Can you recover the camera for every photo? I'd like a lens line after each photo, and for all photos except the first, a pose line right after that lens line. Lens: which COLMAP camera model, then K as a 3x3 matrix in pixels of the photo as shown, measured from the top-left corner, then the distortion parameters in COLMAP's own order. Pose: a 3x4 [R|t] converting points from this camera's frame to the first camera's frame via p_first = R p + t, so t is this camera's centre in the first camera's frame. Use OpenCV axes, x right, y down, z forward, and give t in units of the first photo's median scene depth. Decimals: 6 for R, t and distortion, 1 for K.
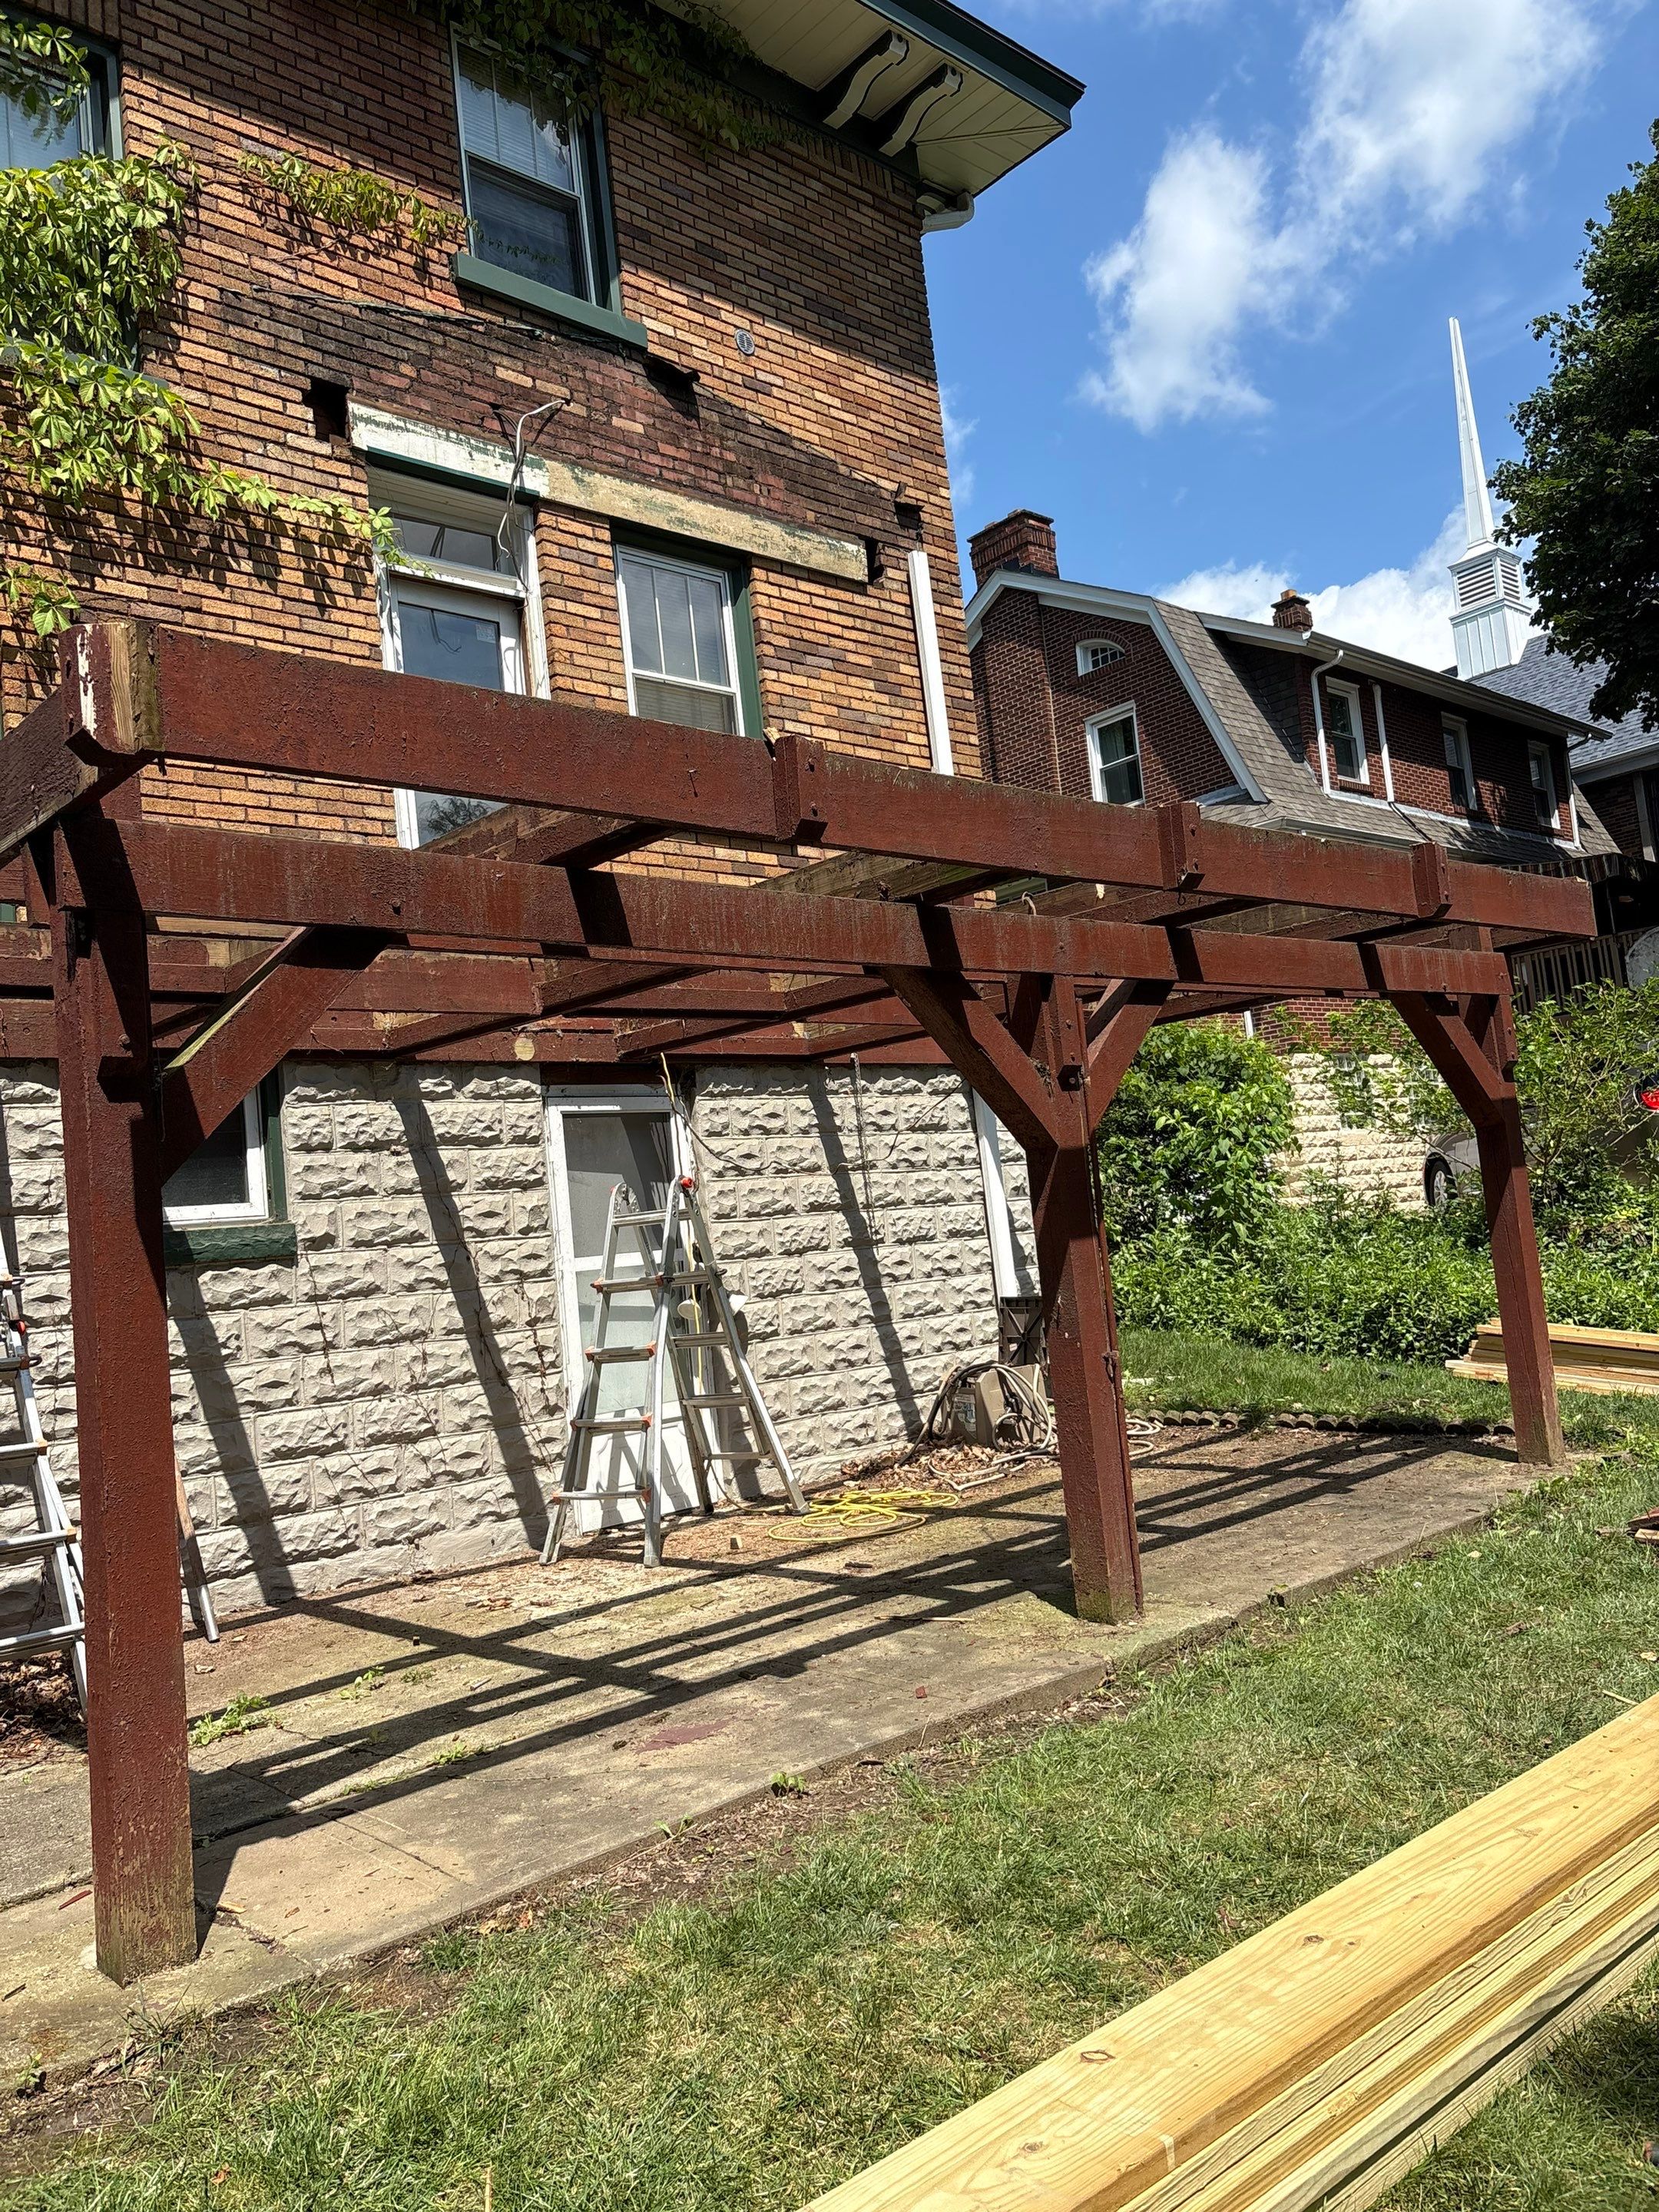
lens RADIAL K [[1687.8, 0, 827.2], [0, 1687.8, 1123.2], [0, 0, 1]] dist [0.034079, -0.029255]
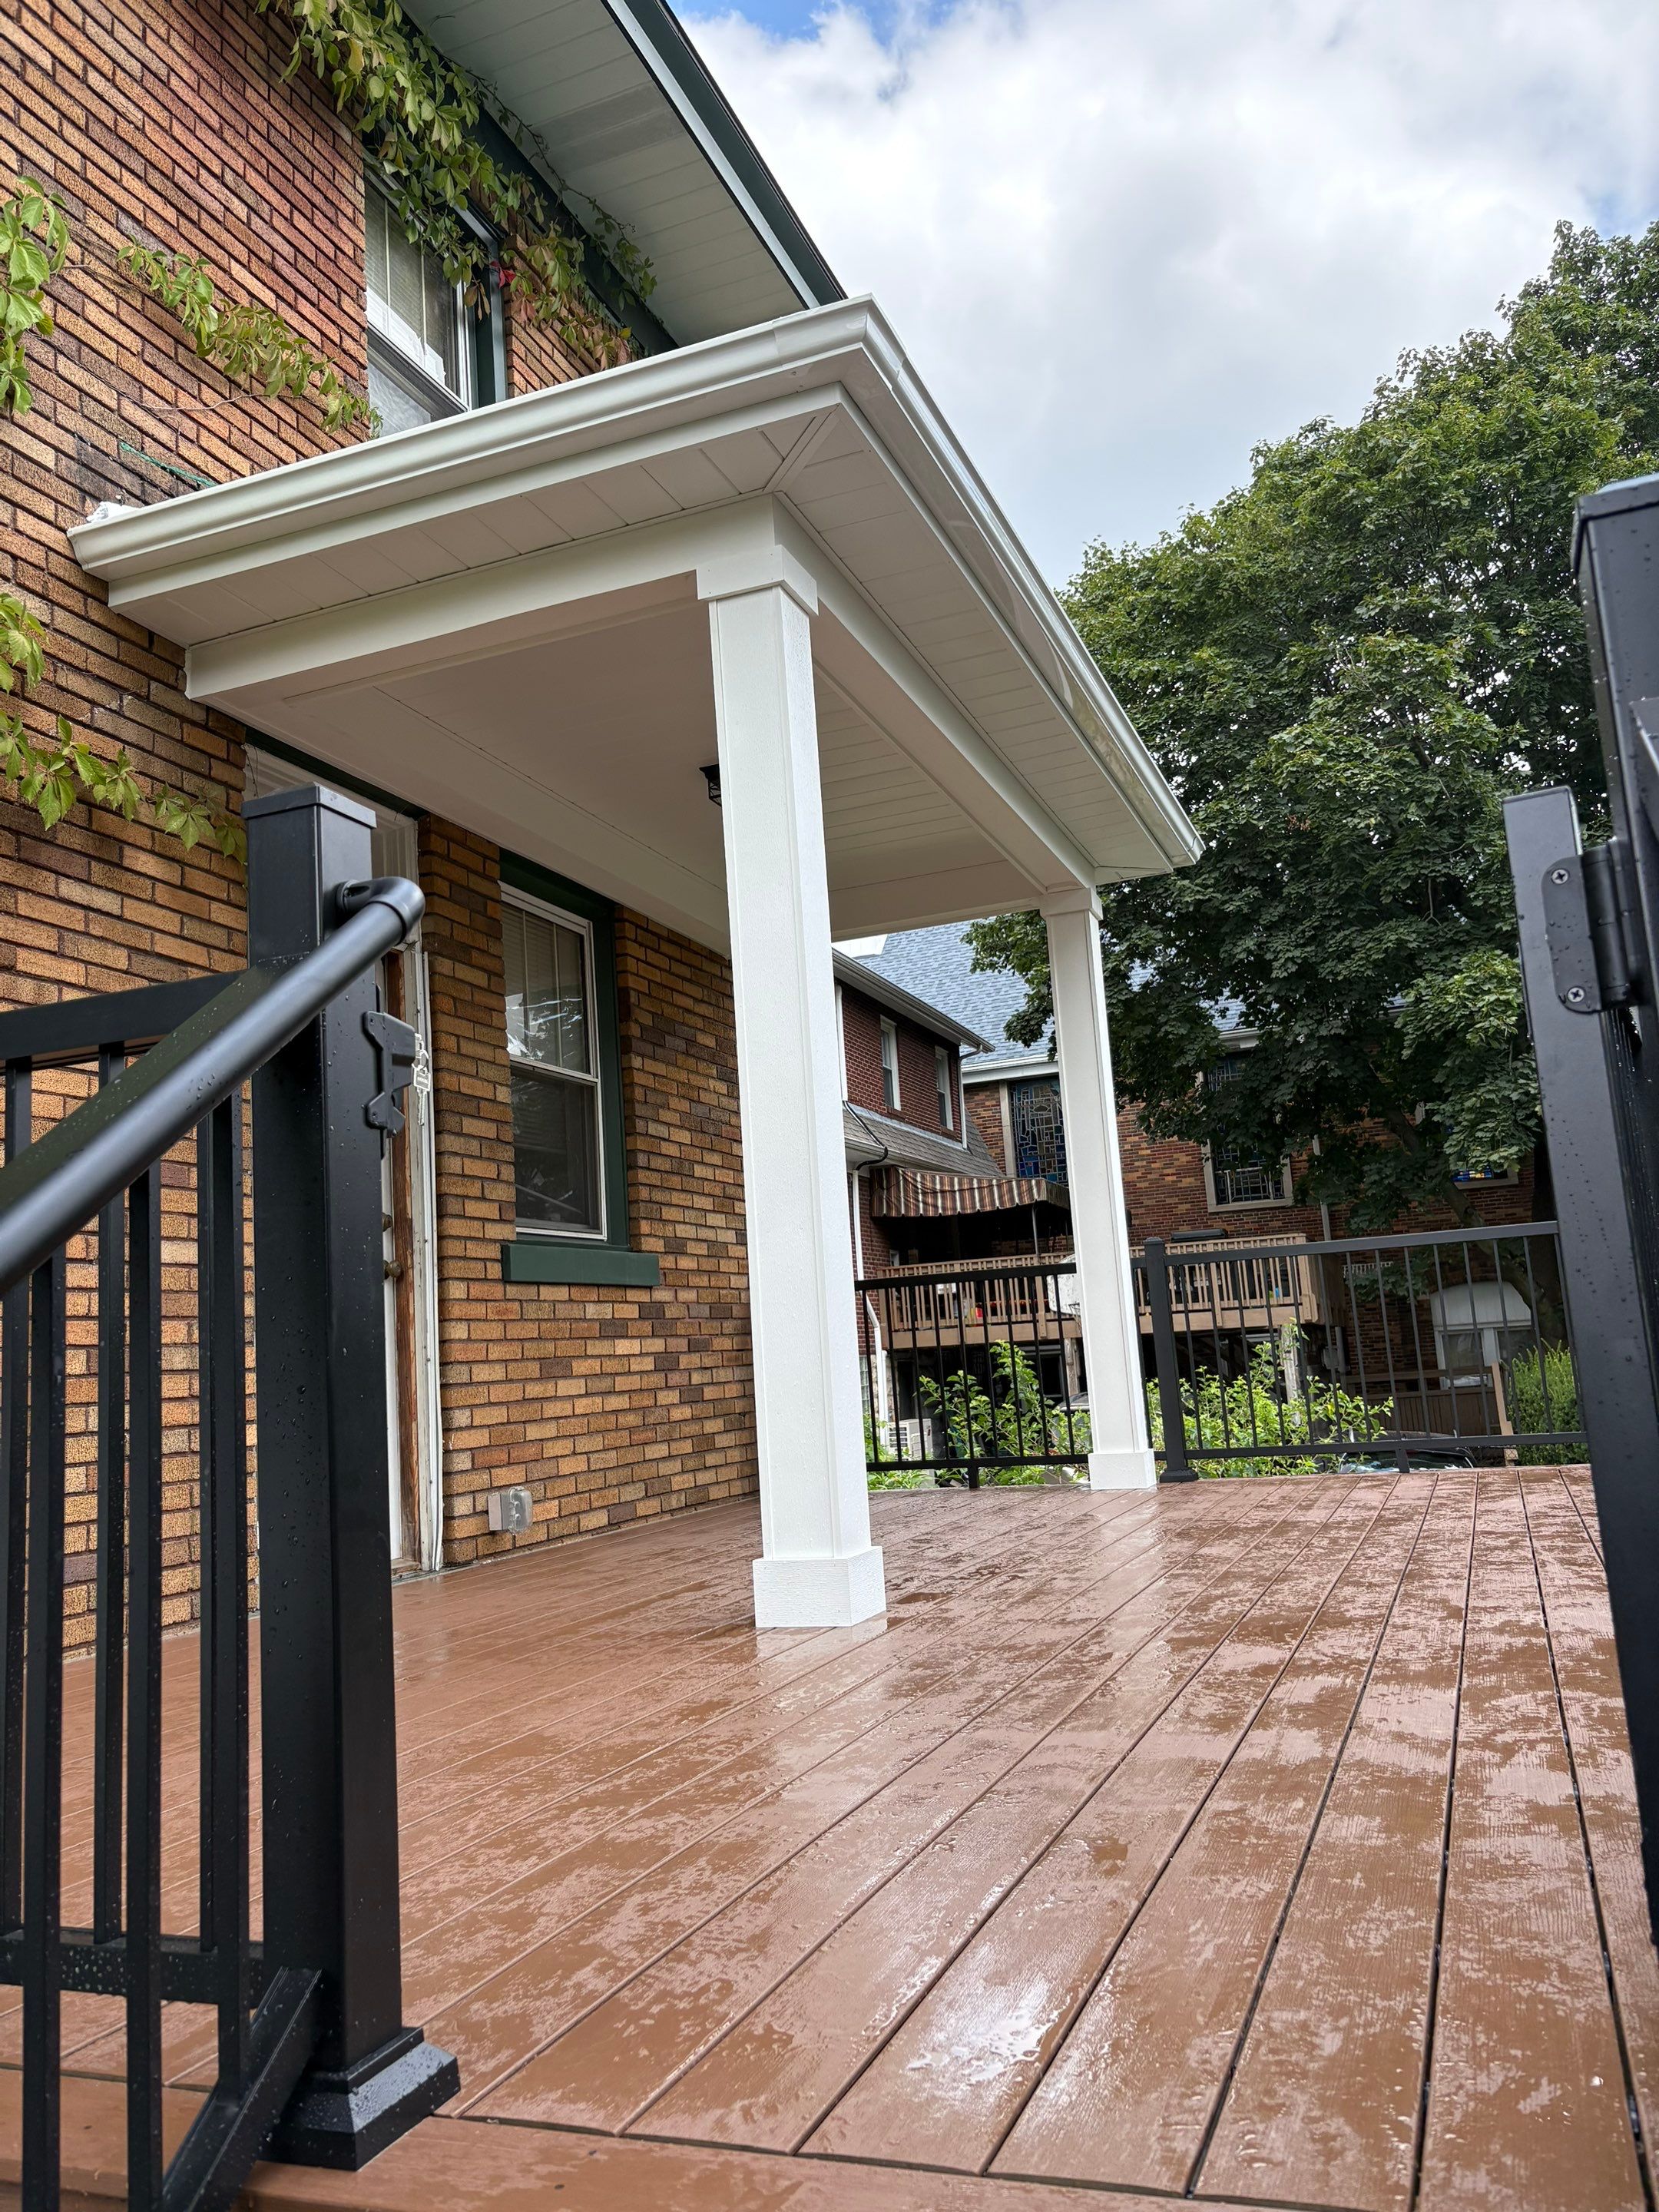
lens RADIAL K [[1687.8, 0, 839.5], [0, 1687.8, 1110.0], [0, 0, 1]] dist [0.034079, -0.029255]
pose [[0.893253, 0.113155, 0.435081, -0.287087], [-0.064461, 0.990042, -0.125146, -0.158983], [-0.444909, 0.083742, 0.891652, 0.293287]]
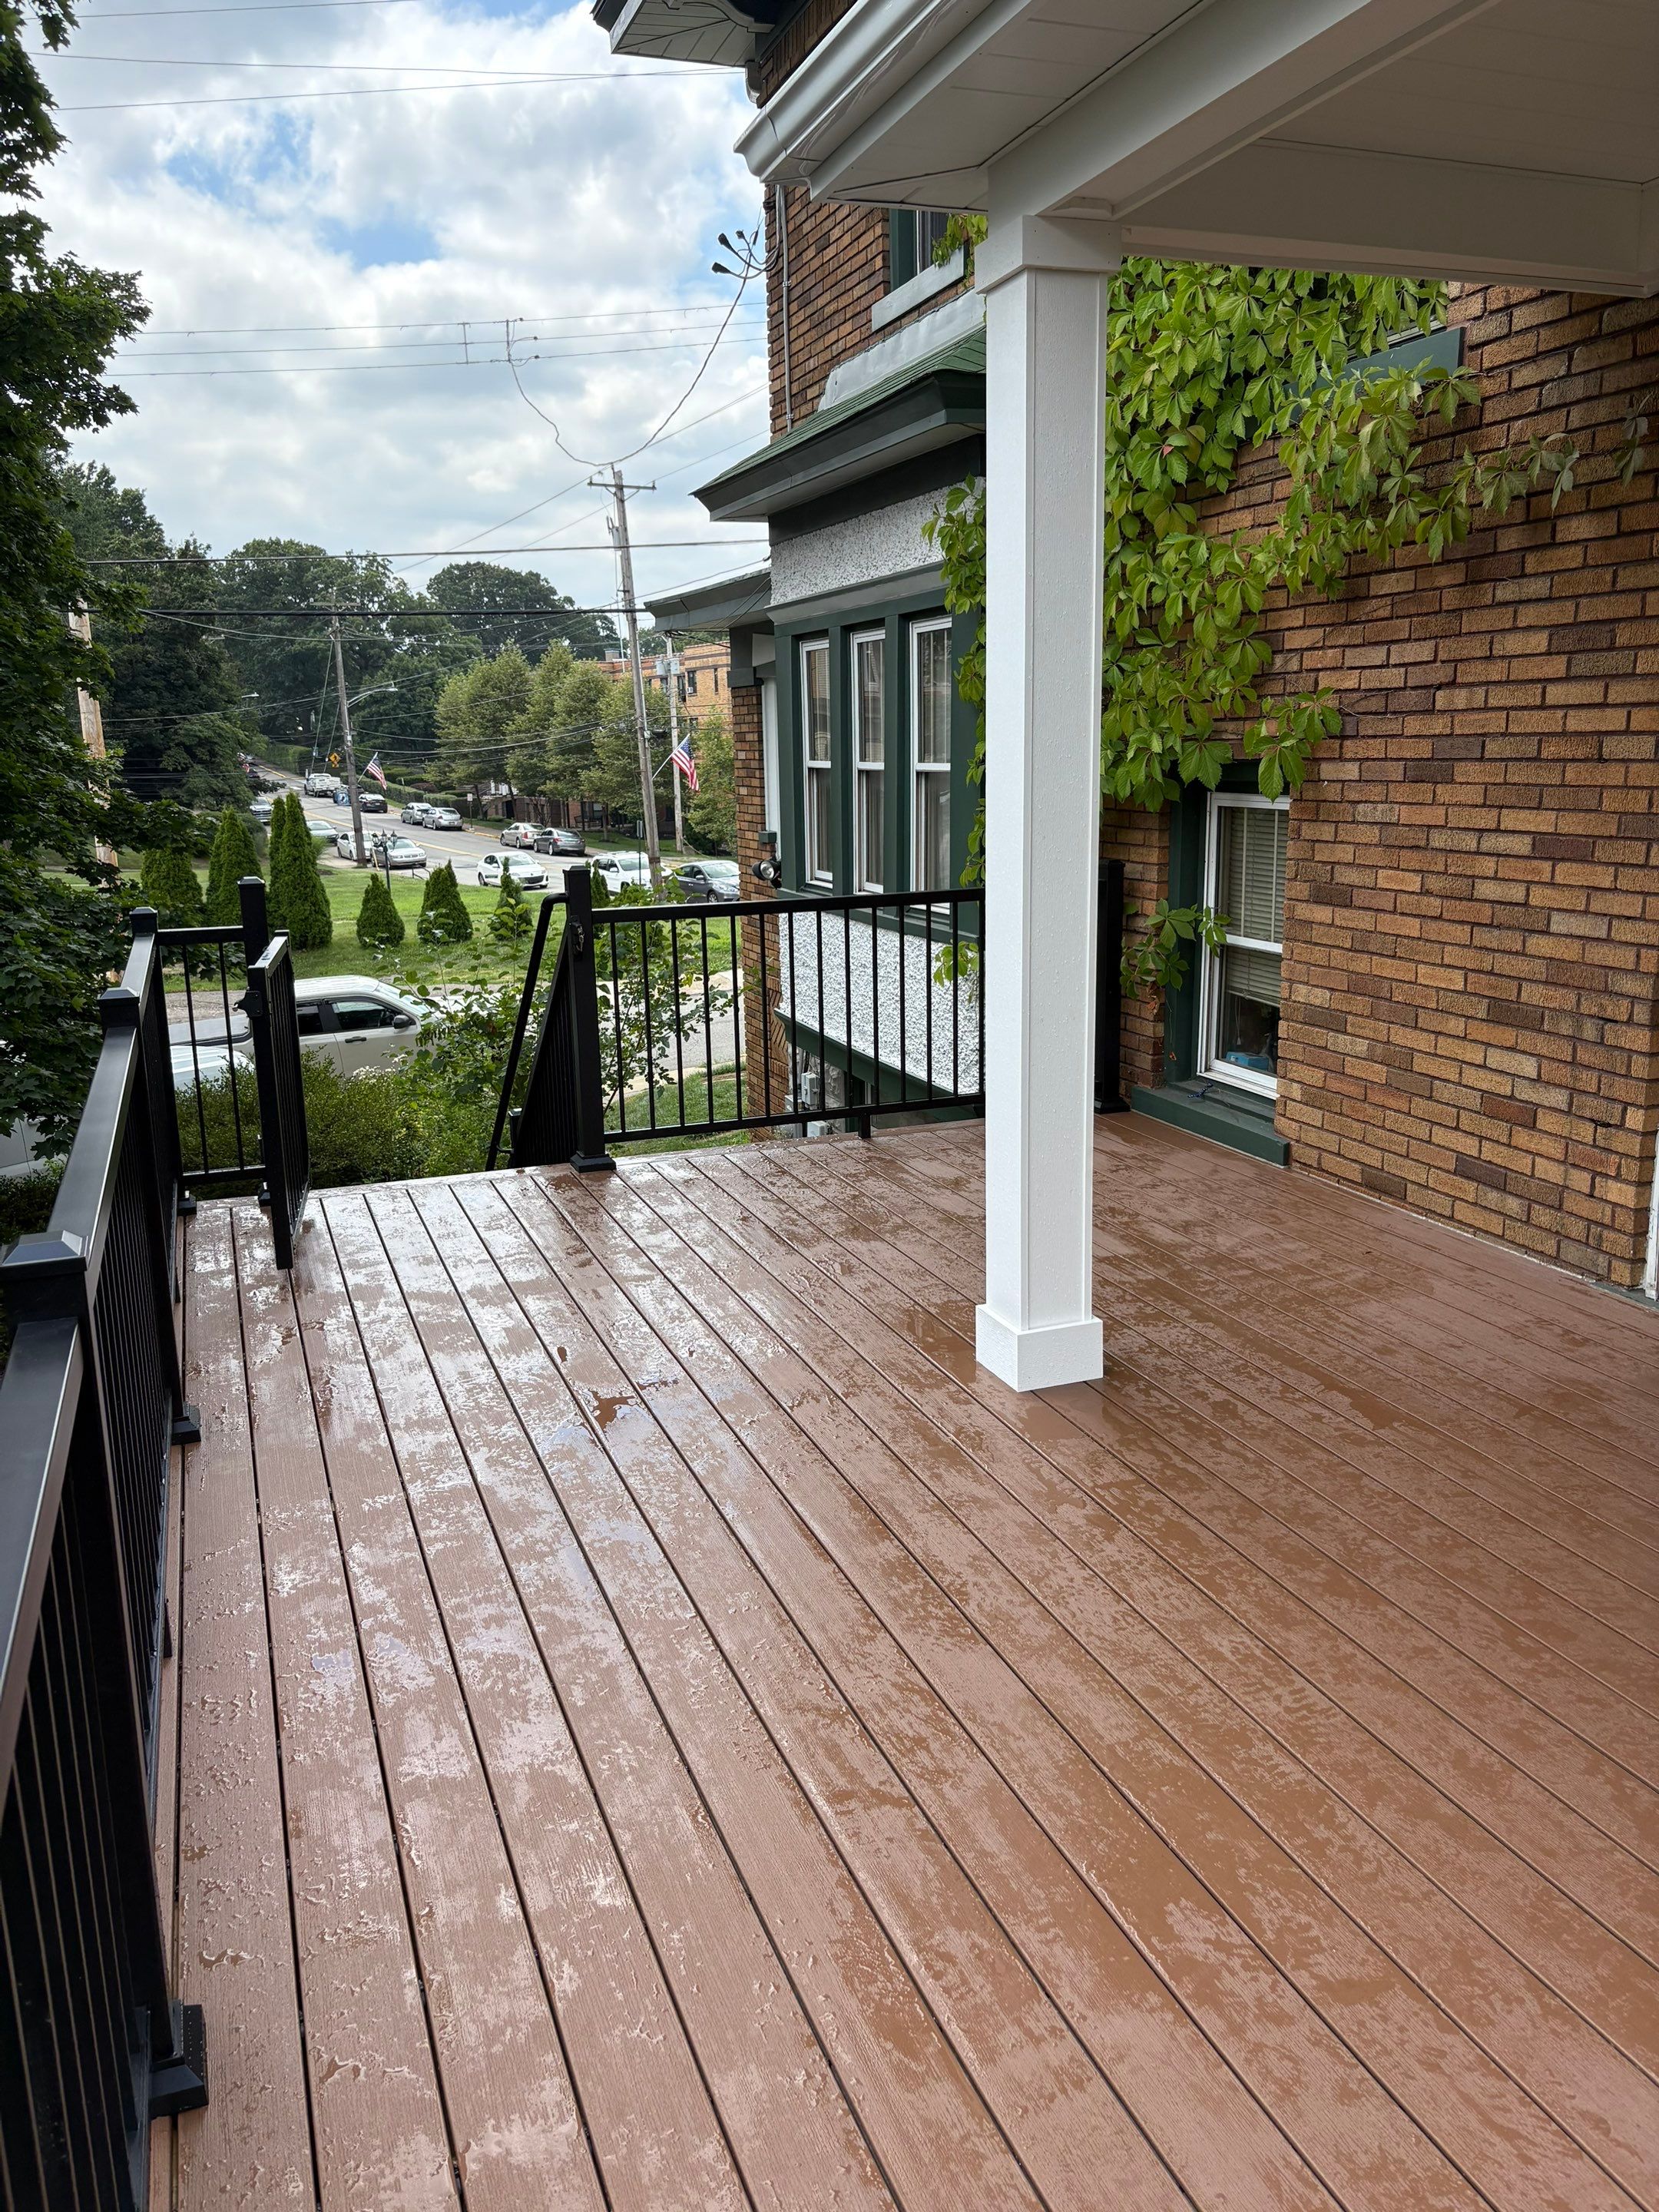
lens RADIAL K [[1687.8, 0, 833.6], [0, 1687.8, 1113.0], [0, 0, 1]] dist [0.034079, -0.029255]
pose [[-0.365758, 0.314336, -0.876022, 0.307462], [0.143786, 0.949024, 0.280497, -0.289231], [0.919536, -0.023366, -0.392311, 0.815455]]
